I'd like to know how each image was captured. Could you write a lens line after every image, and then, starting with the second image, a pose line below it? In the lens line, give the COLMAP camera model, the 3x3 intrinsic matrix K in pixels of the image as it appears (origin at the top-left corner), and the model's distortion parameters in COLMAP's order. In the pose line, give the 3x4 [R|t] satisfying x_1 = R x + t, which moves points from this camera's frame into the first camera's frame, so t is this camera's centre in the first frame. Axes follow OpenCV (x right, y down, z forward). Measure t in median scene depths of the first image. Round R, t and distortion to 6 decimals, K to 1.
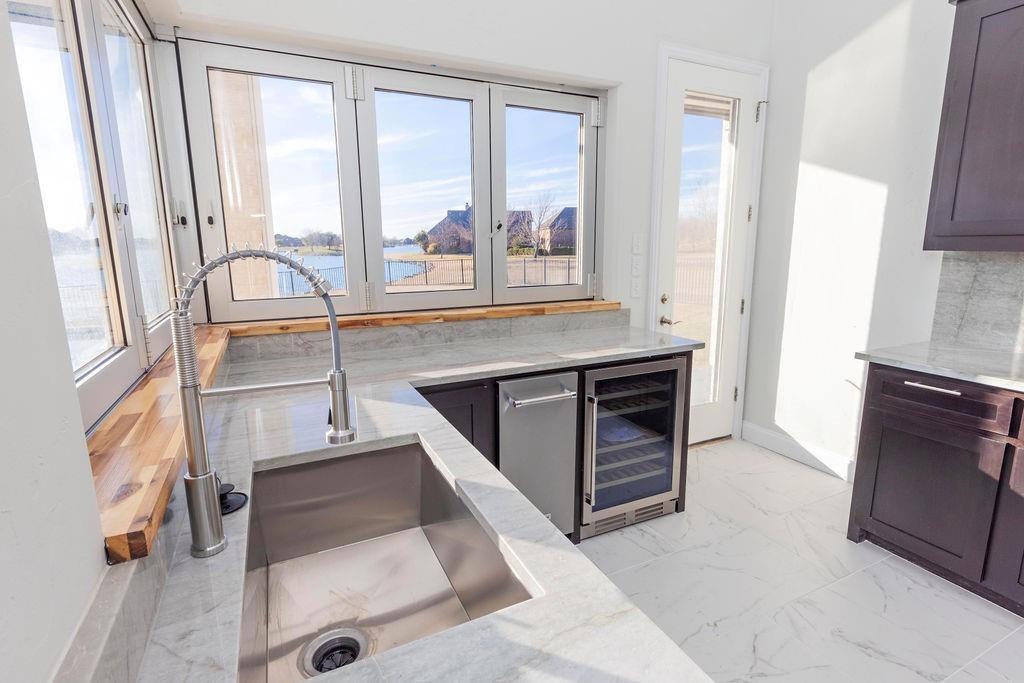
lens RADIAL K [[497.3, 0, 511.8], [0, 497.3, 338.7], [0, 0, 1]] dist [-0.002567, -0.000748]
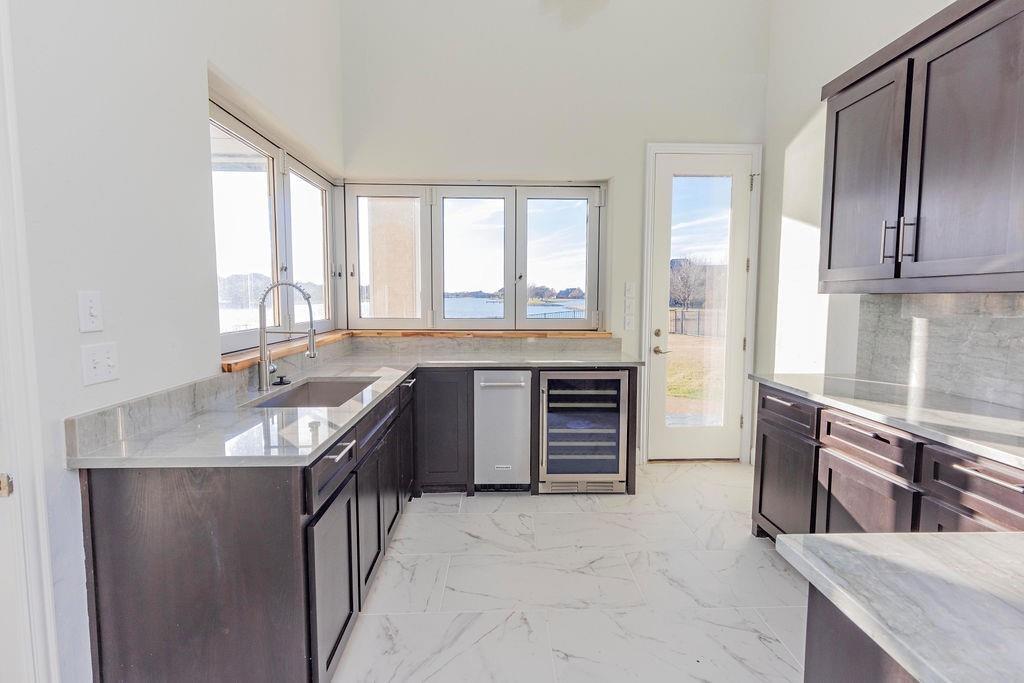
lens RADIAL K [[464.3, 0, 510.7], [0, 464.3, 337.8], [0, 0, 1]] dist [0.004339, 0.000324]
pose [[0.913093, 0.046342, -0.405108, 0.557649], [-0.086475, 0.992929, -0.081323, 0.076011], [0.398475, 0.109287, 0.910645, -0.279792]]
